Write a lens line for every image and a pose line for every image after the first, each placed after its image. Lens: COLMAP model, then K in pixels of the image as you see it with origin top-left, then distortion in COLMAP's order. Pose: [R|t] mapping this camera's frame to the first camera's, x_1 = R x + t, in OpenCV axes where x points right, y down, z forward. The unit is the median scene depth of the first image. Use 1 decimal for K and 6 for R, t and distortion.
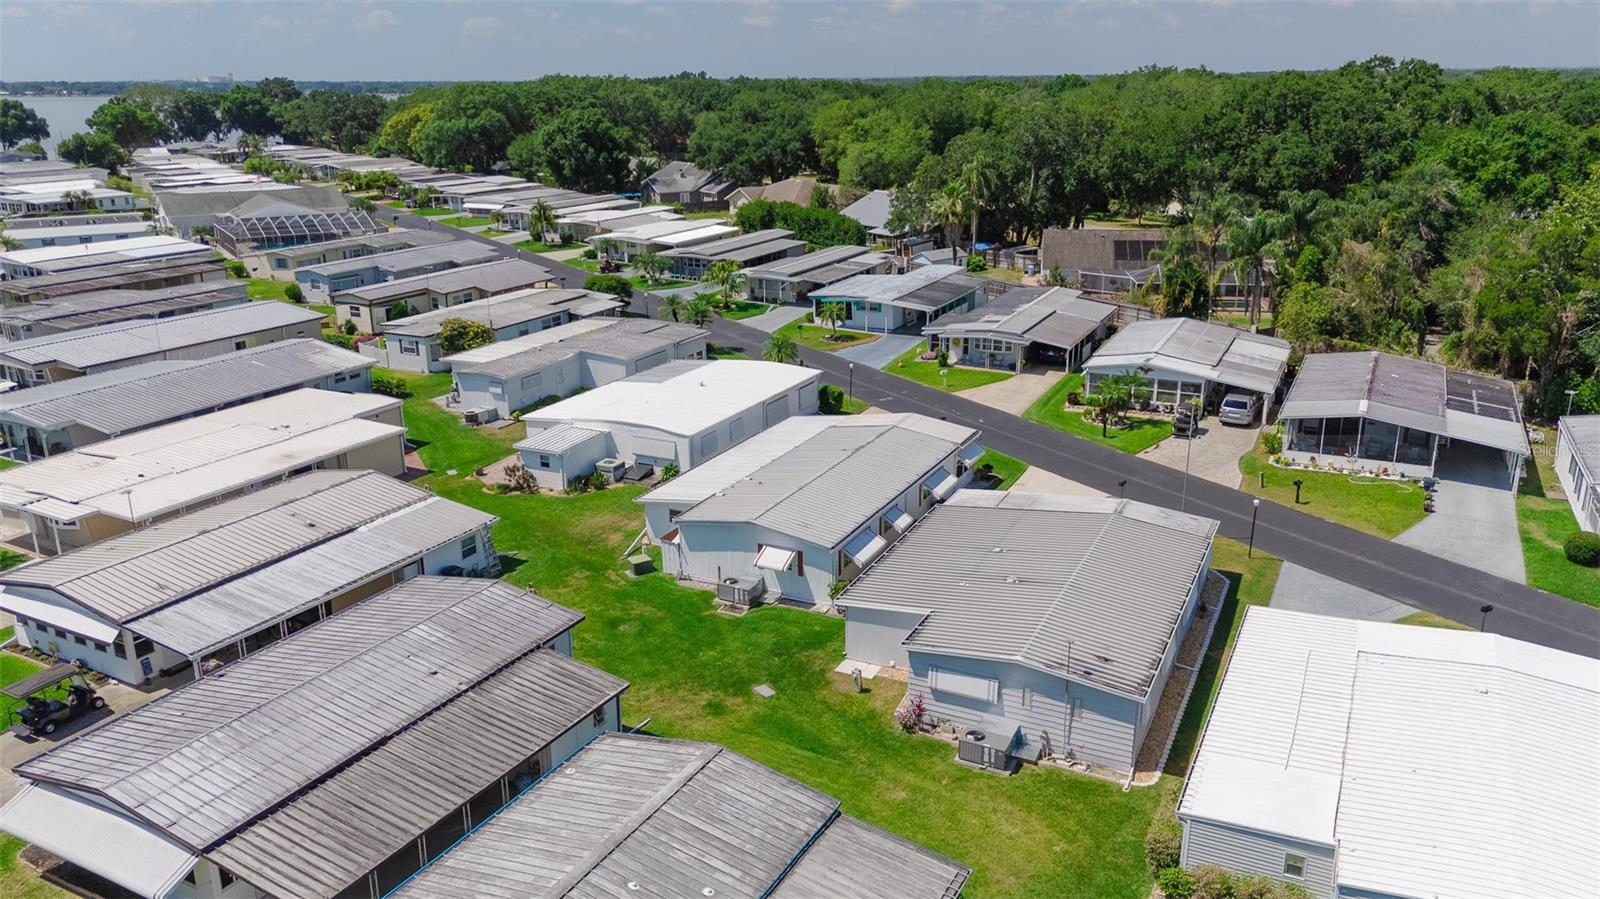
lens RADIAL K [[1178.4, 0, 802.7], [0, 1178.4, 452.5], [0, 0, 1]] dist [0.070895, -0.074526]
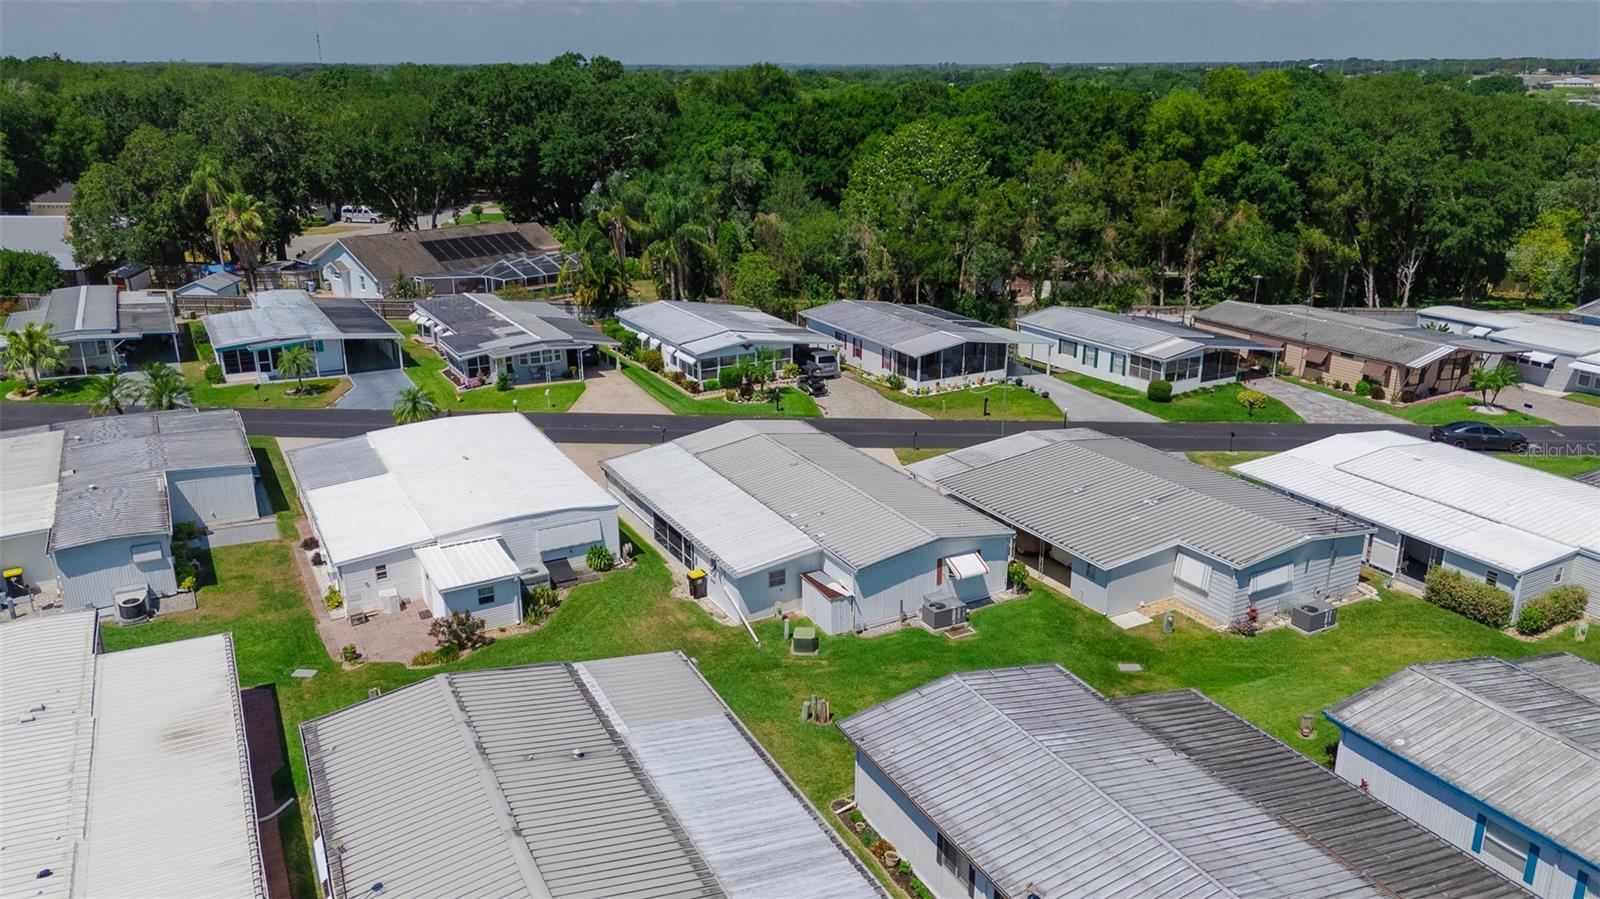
lens RADIAL K [[1178.4, 0, 802.7], [0, 1178.4, 452.5], [0, 0, 1]] dist [0.070895, -0.074526]
pose [[0.567938, -0.248912, 0.784531, -0.464450], [0.244504, 0.961169, 0.127954, -0.086626], [-0.785916, 0.119151, 0.606744, 0.281105]]
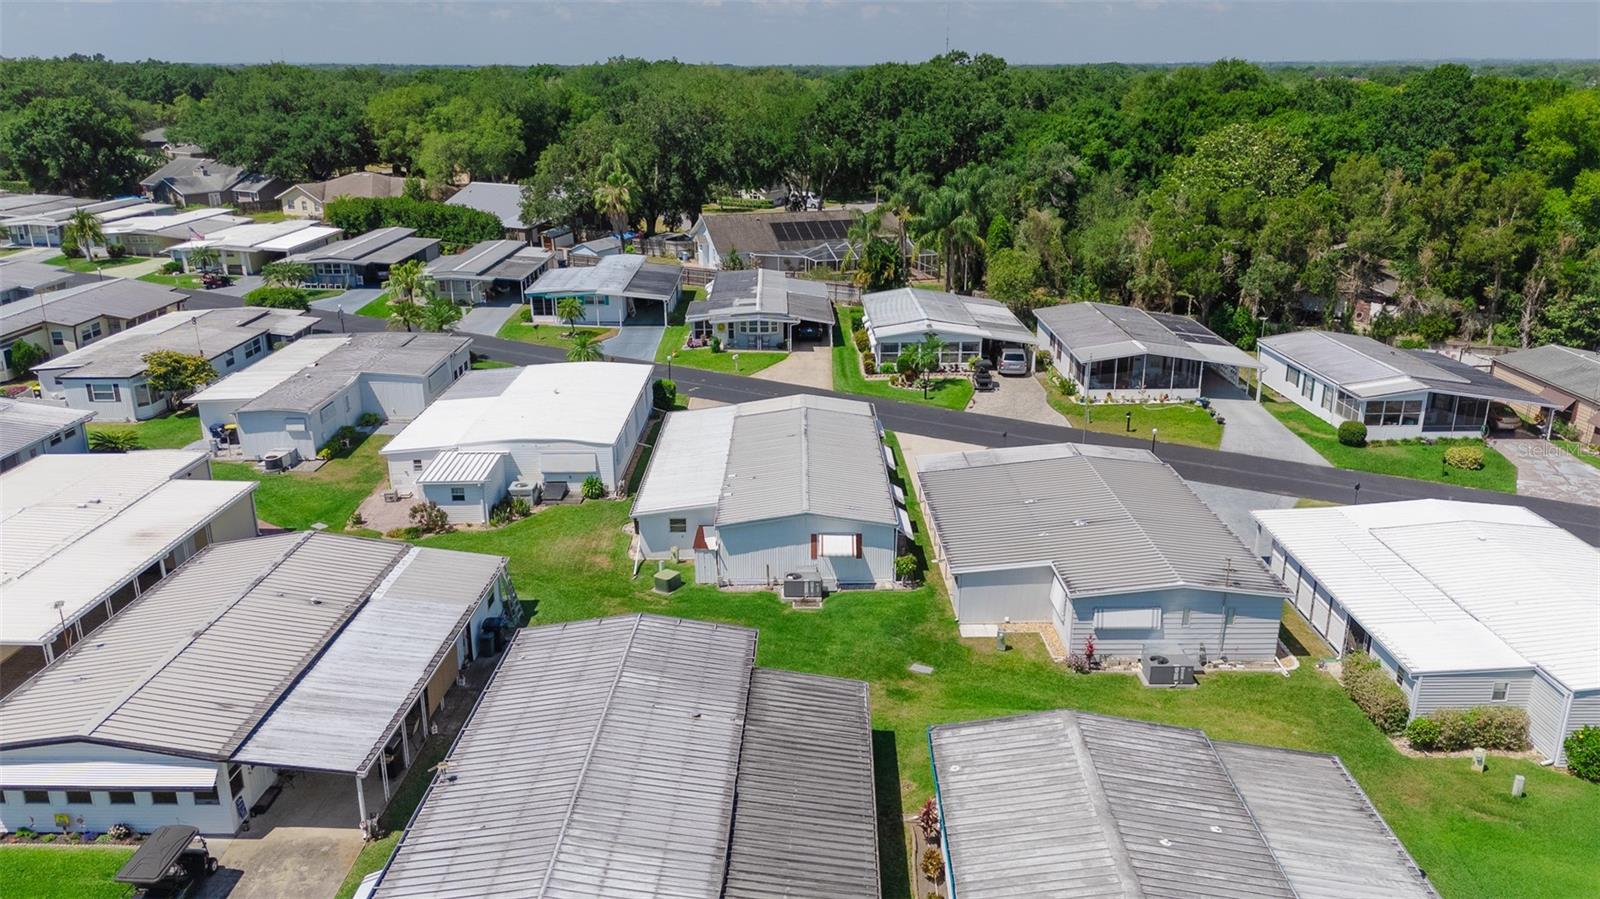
lens RADIAL K [[1178.4, 0, 802.7], [0, 1178.4, 452.5], [0, 0, 1]] dist [0.070895, -0.074526]
pose [[0.890739, -0.135234, 0.433930, -0.261397], [0.132020, 0.990530, 0.037698, -0.016221], [-0.434919, 0.023709, 0.900157, 0.063142]]
